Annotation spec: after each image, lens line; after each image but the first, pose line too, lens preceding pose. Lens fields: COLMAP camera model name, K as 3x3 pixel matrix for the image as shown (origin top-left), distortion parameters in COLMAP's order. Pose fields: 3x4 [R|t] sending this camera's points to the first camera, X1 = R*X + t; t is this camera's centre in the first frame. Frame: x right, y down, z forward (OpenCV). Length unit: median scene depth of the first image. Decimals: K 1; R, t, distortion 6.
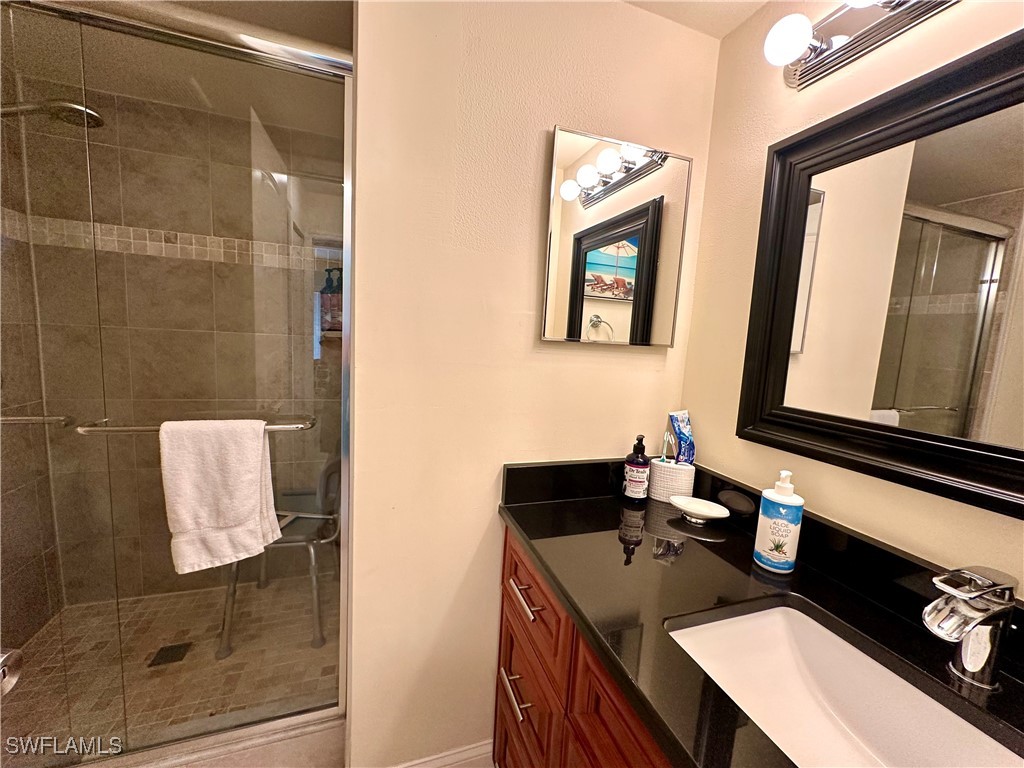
lens RADIAL K [[408.7, 0, 513.0], [0, 408.7, 384.2], [0, 0, 1]] dist [-0.001597, 0.000776]
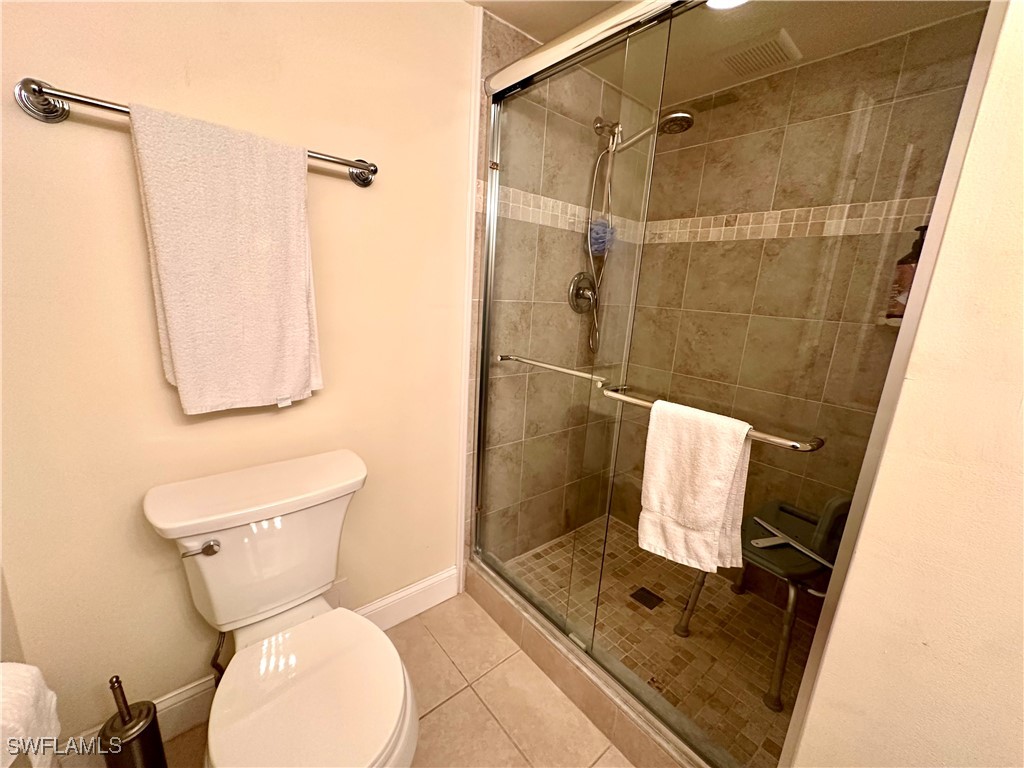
lens RADIAL K [[408.7, 0, 513.8], [0, 408.7, 383.8], [0, 0, 1]] dist [-0.001597, 0.000776]
pose [[0.358816, 0.178450, -0.916191, -0.039102], [-0.148332, 0.979983, 0.132783, -0.020957], [0.921547, 0.088256, 0.378104, 0.196553]]
